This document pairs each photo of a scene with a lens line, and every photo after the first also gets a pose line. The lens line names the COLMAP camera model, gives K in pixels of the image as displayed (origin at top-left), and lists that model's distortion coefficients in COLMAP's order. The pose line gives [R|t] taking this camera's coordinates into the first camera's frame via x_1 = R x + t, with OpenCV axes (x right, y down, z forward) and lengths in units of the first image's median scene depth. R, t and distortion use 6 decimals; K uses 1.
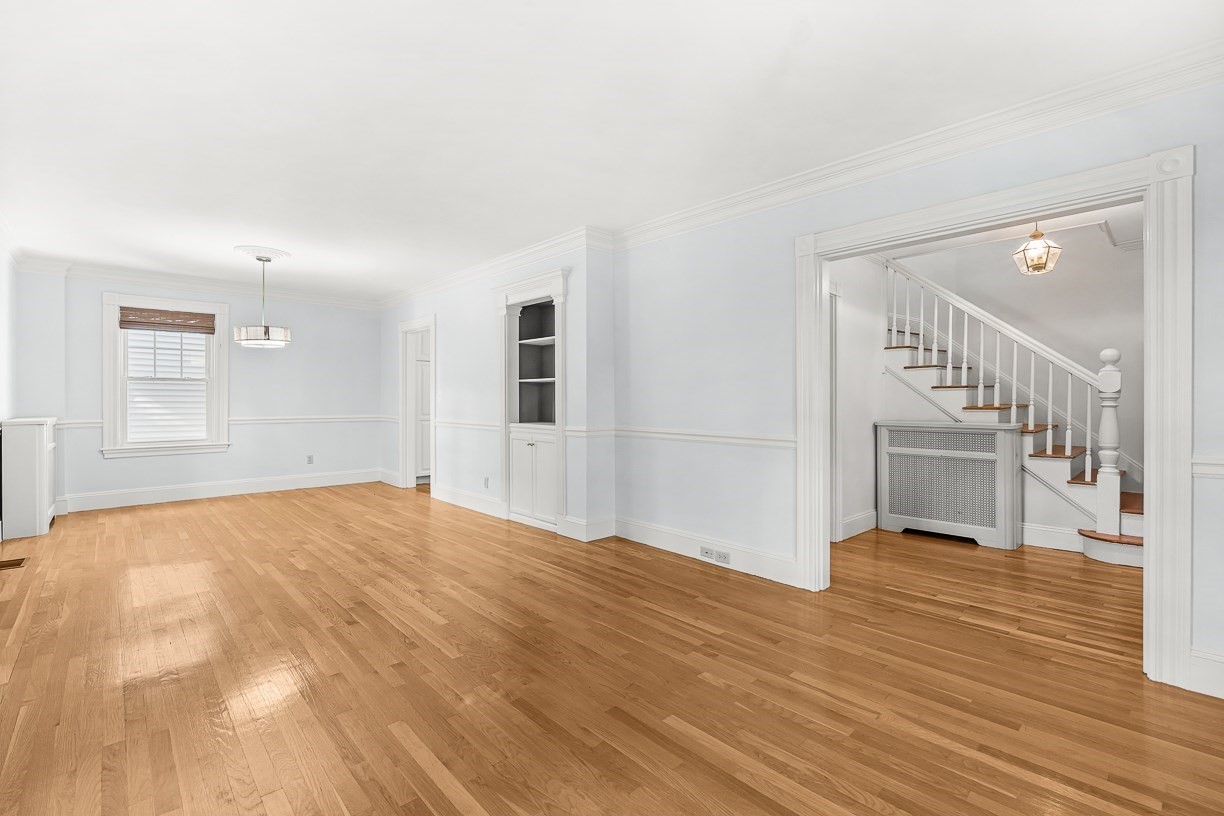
lens RADIAL K [[545.7, 0, 608.6], [0, 545.7, 400.1], [0, 0, 1]] dist [-0.005555, 0.000855]
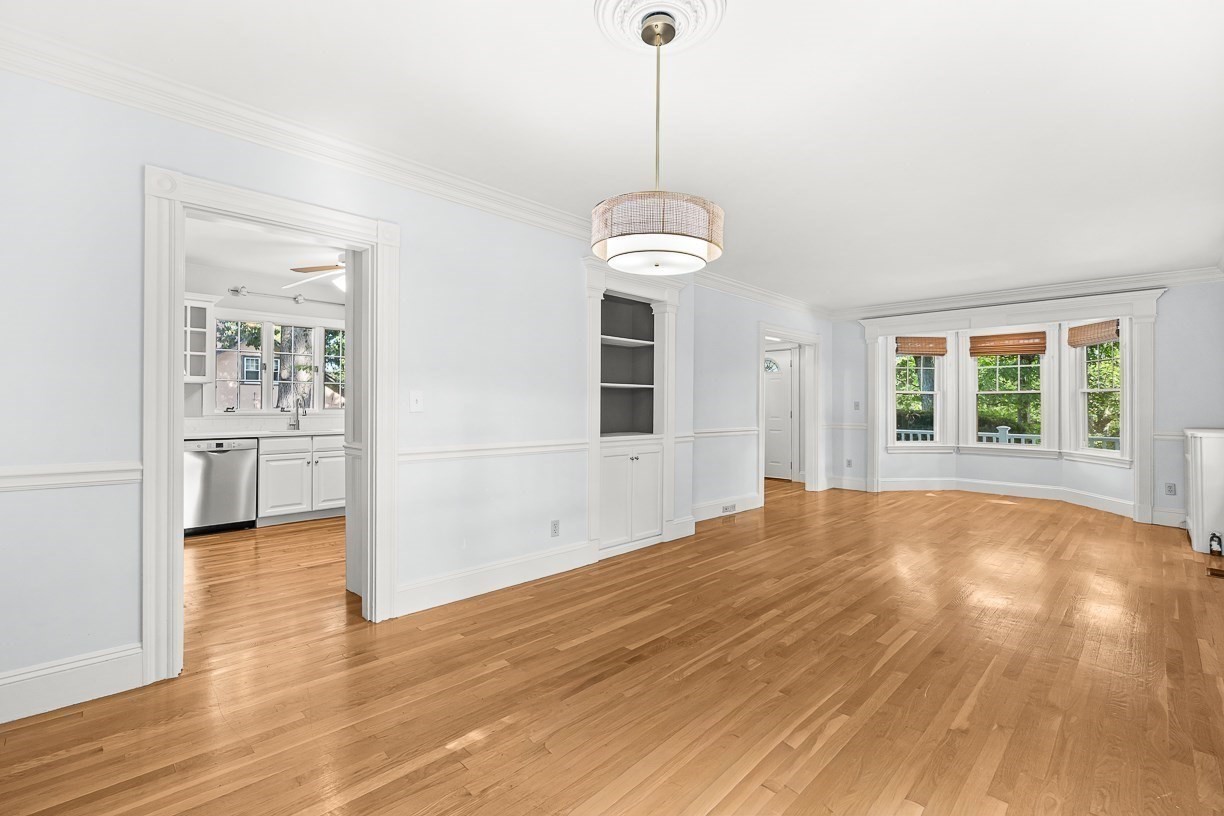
lens RADIAL K [[545.7, 0, 617.0], [0, 545.7, 403.8], [0, 0, 1]] dist [-0.005555, 0.000855]
pose [[-0.042901, 0.000972, 0.999079, -0.966069], [-0.005025, 0.999987, -0.001188, -0.005860], [-0.999067, -0.005072, -0.042895, 1.005600]]
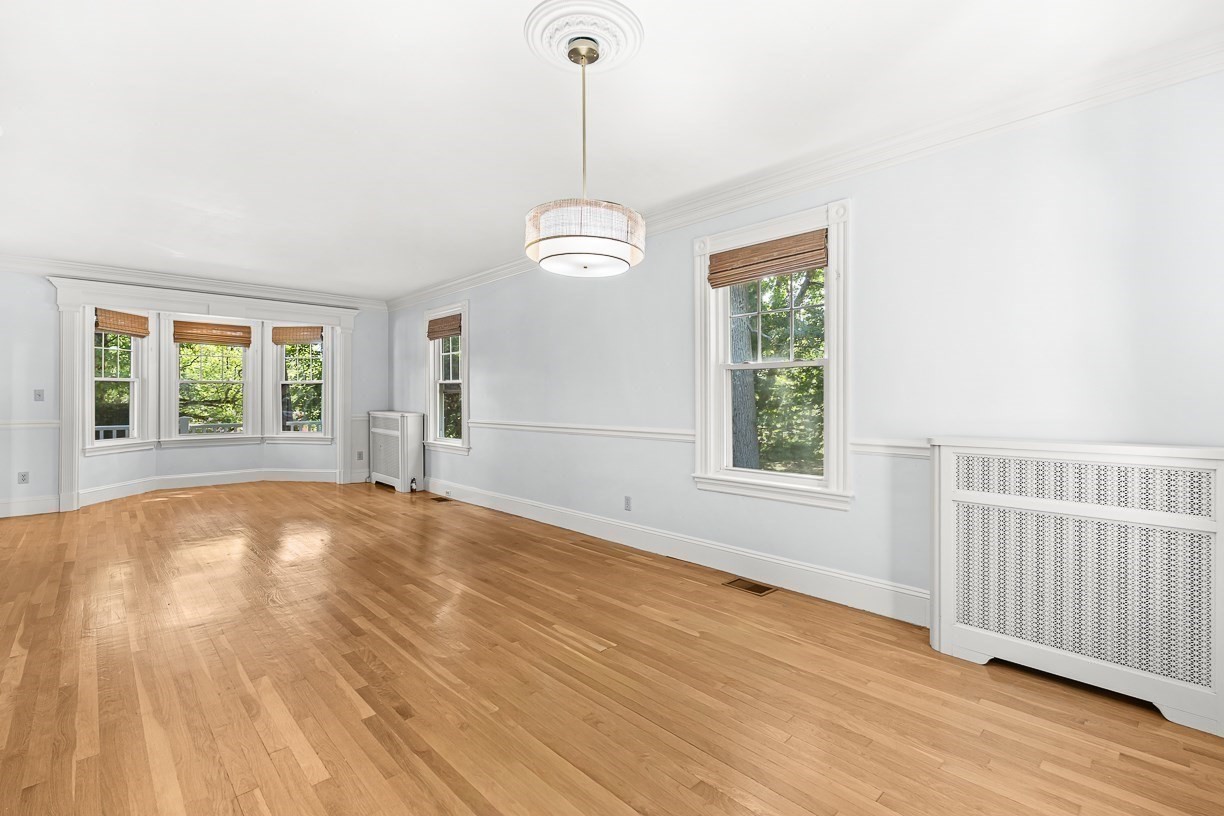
lens RADIAL K [[545.7, 0, 619.2], [0, 545.7, 402.7], [0, 0, 1]] dist [-0.005555, 0.000855]
pose [[-0.999691, -0.001986, -0.024792, -0.625926], [-0.002181, 0.999967, 0.007850, -0.002463], [0.024776, 0.007902, -0.999662, 1.355231]]
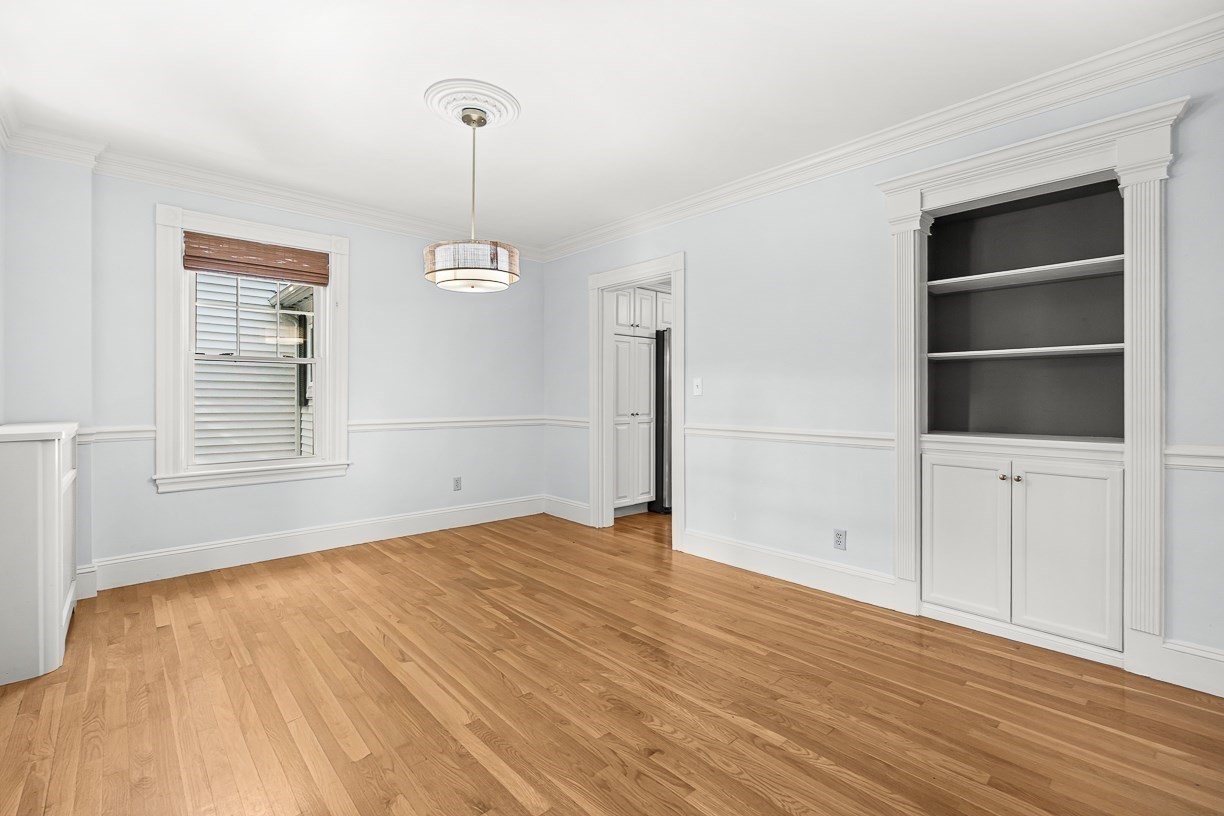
lens RADIAL K [[545.7, 0, 607.8], [0, 545.7, 396.3], [0, 0, 1]] dist [-0.005555, 0.000855]
pose [[0.999930, 0.000402, -0.011808, -0.480525], [-0.000406, 1.000000, -0.000303, 0.005255], [0.011807, 0.000308, 0.999930, 0.463527]]
